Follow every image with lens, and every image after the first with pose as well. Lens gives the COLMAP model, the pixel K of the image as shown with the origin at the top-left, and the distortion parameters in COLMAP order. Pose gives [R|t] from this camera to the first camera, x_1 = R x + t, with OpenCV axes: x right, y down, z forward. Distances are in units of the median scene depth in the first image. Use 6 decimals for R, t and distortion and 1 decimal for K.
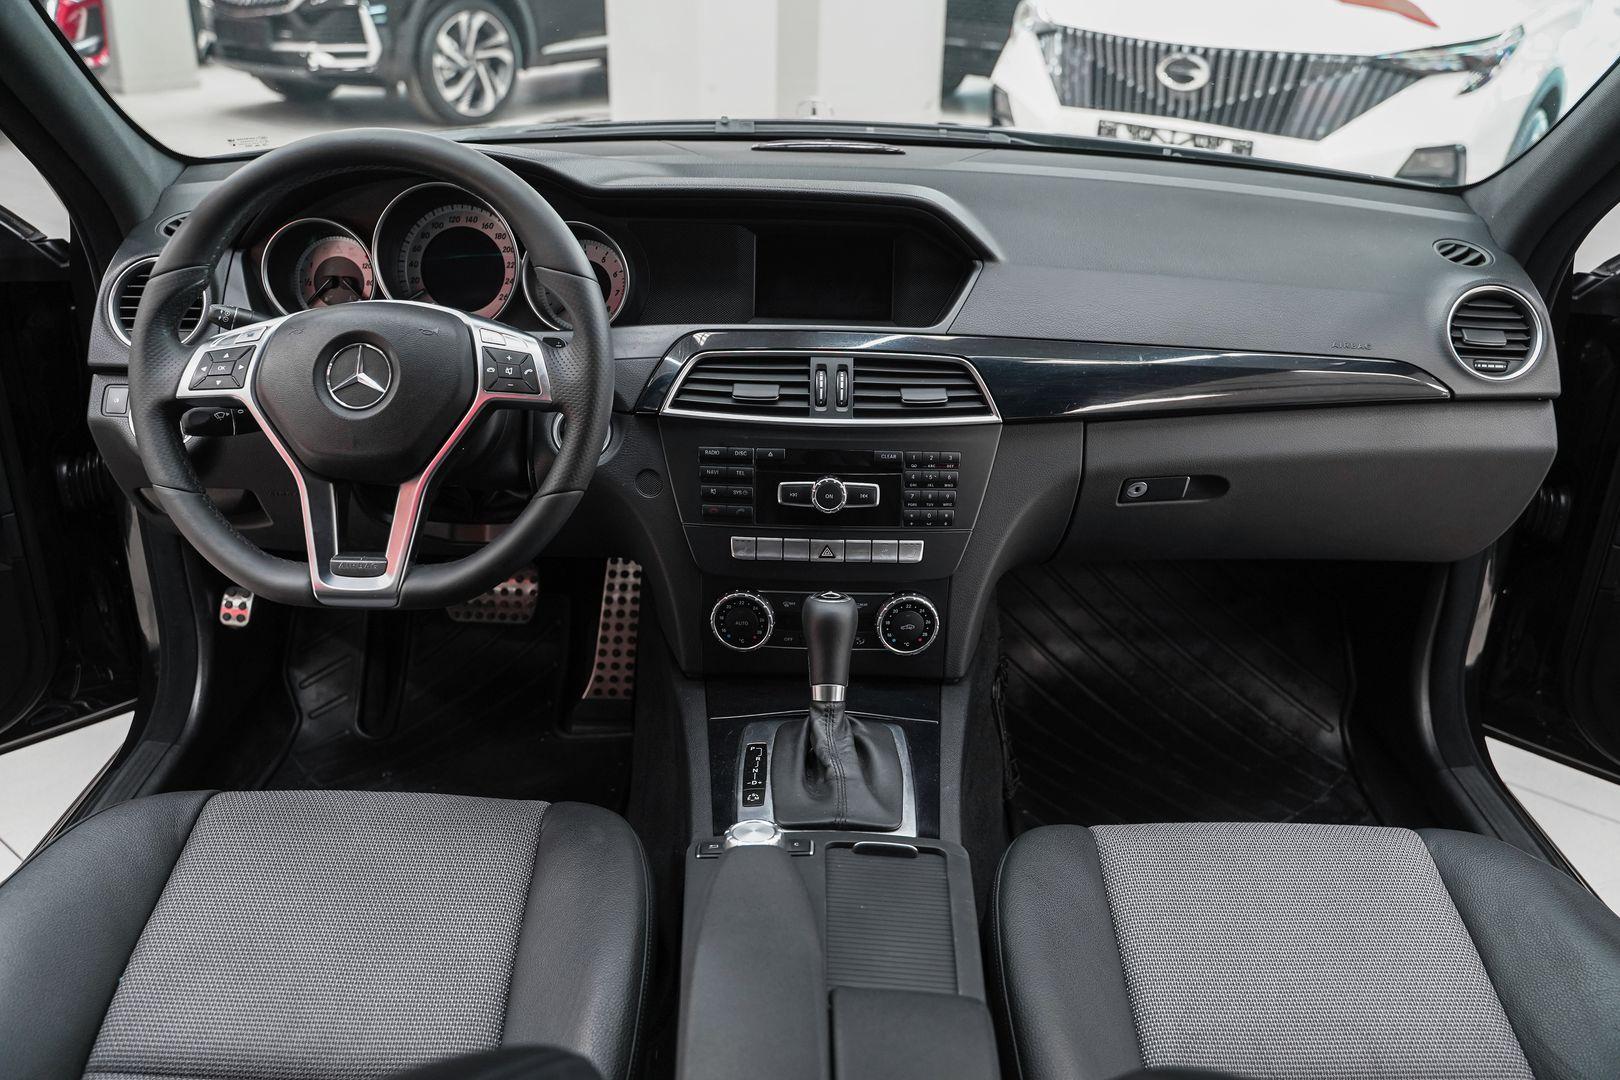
lens RADIAL K [[1307.1, 0, 810.0], [0, 1307.1, 540.0], [0, 0, 1]] dist [-0.118155, 0.089156]
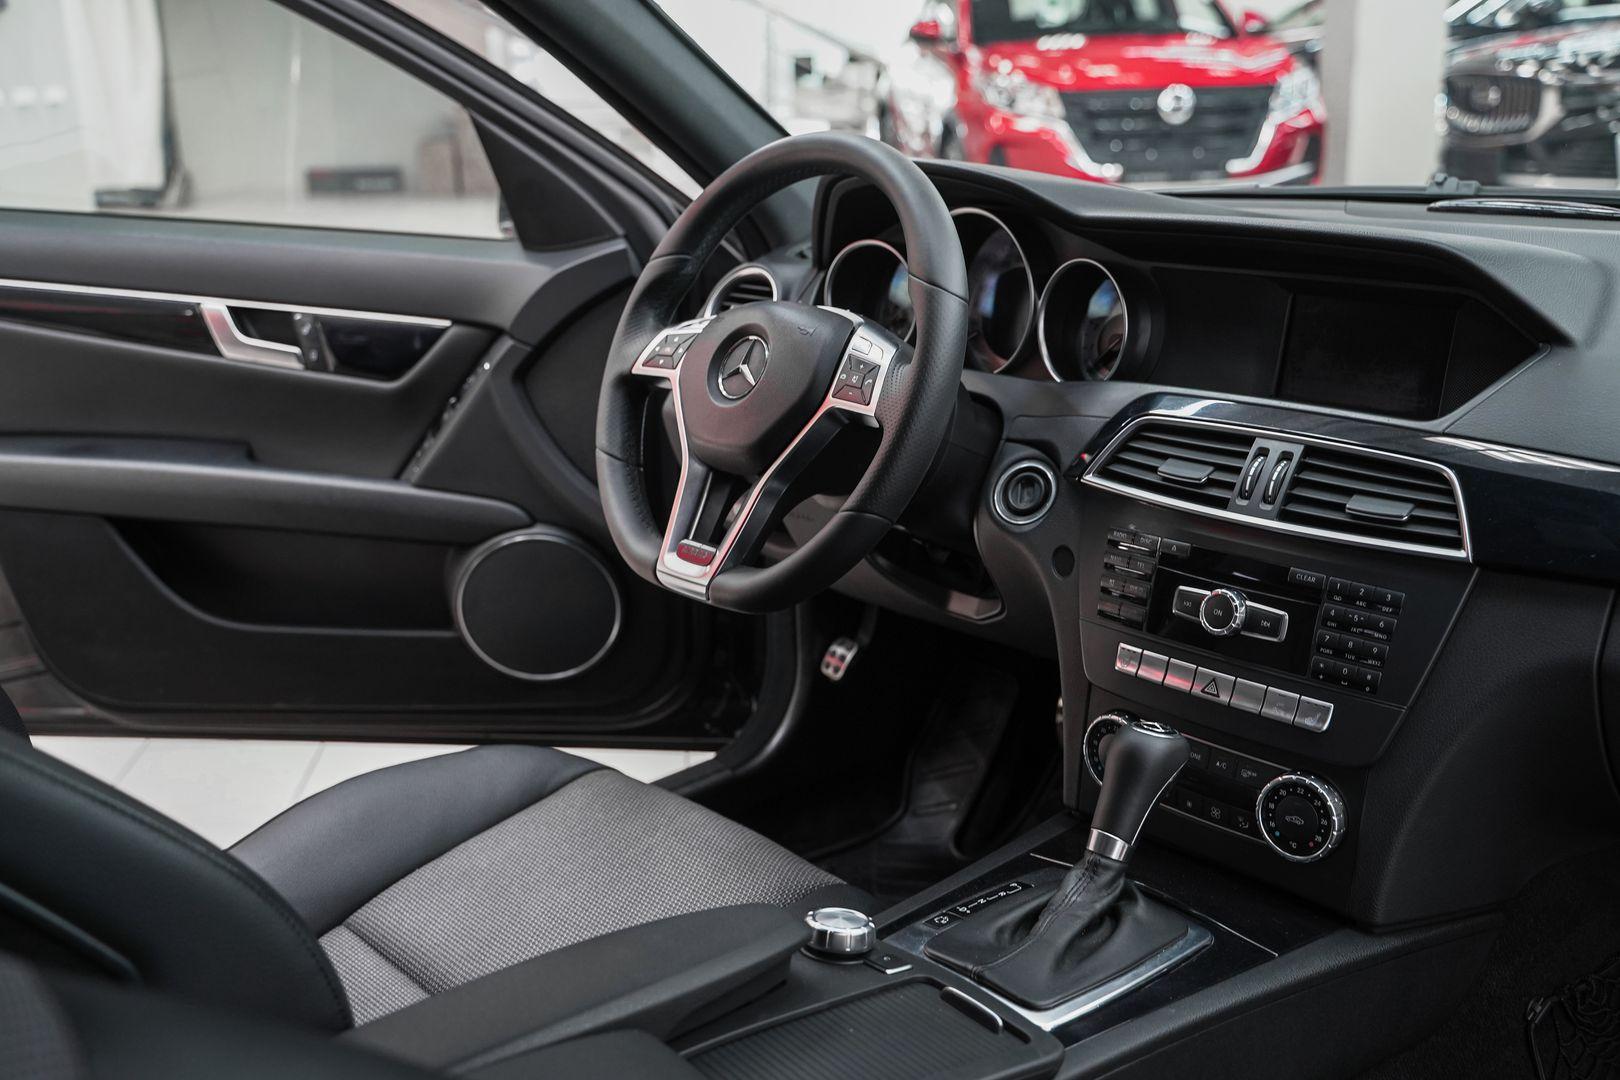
lens RADIAL K [[1649.2, 0, 810.0], [0, 1649.2, 540.0], [0, 0, 1]] dist [-0.061538, 0.125944]
pose [[0.663654, 0.164495, -0.729729, 0.530813], [-0.284726, 0.957641, -0.043074, 0.033956], [0.691733, 0.236359, 0.682378, 0.163326]]
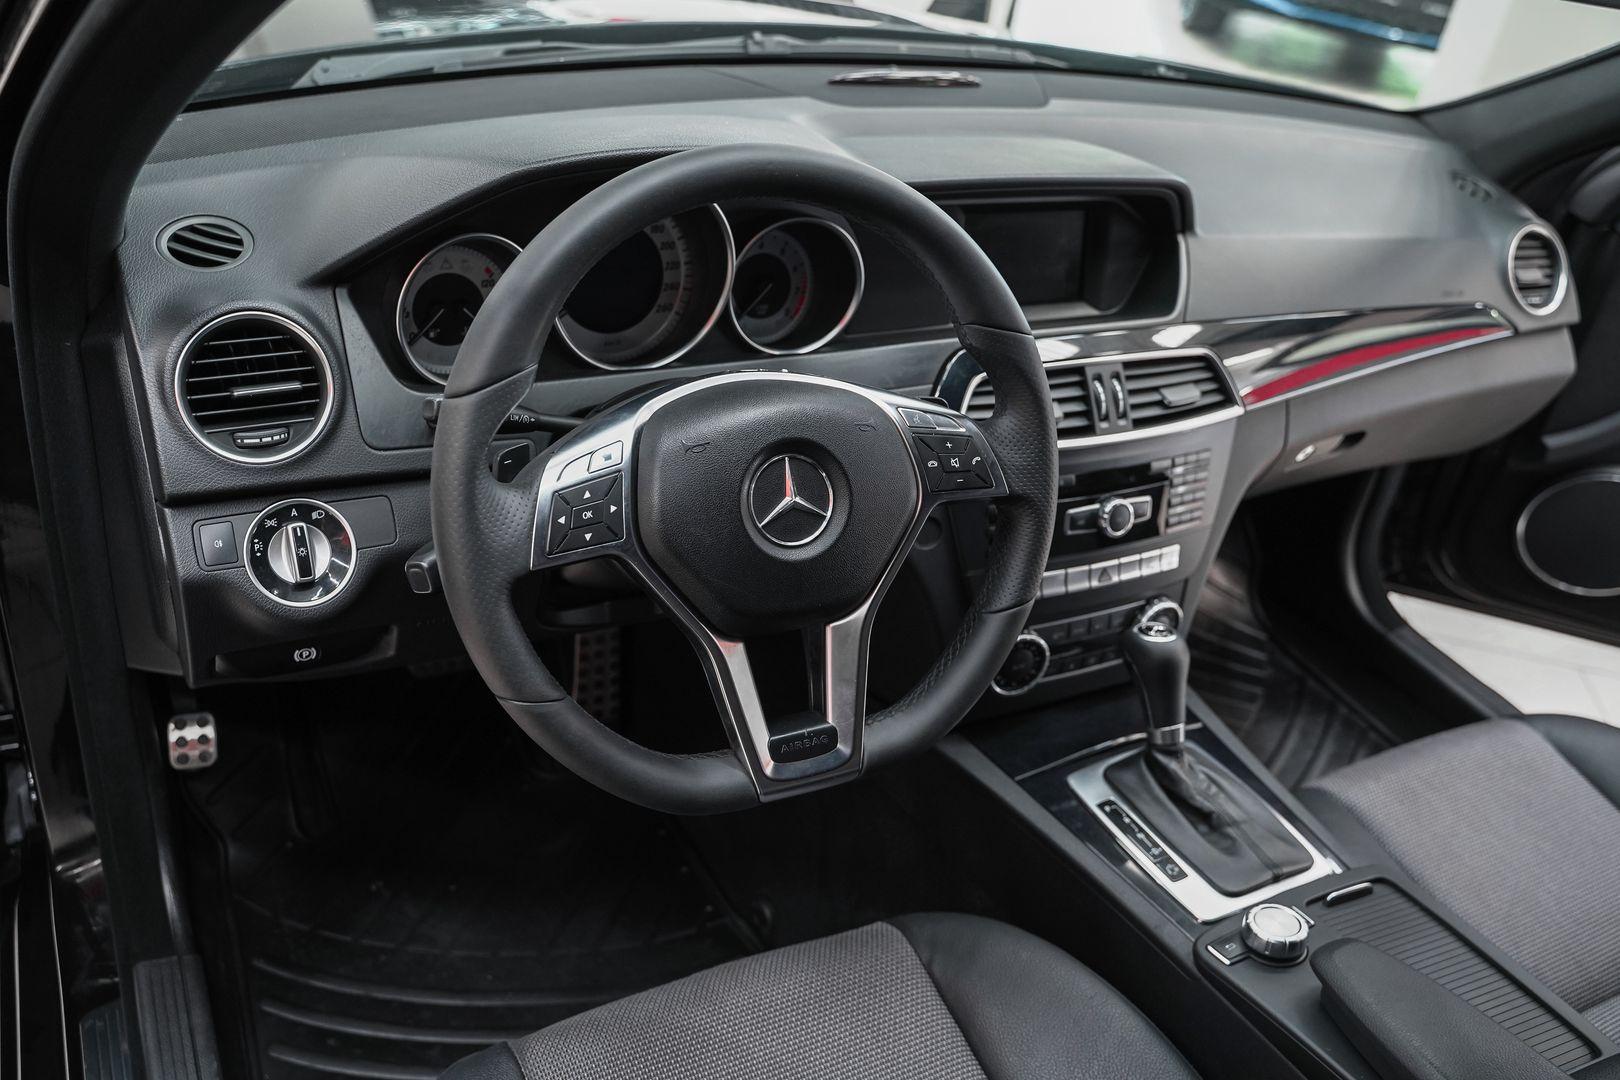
lens RADIAL K [[1335.2, 0, 810.0], [0, 1335.2, 540.0], [0, 0, 1]] dist [-0.104367, 0.086029]
pose [[0.881493, -0.167393, 0.441530, -0.568486], [0.094304, 0.978627, 0.182744, -0.202131], [-0.462684, -0.119449, 0.878439, 0.271186]]
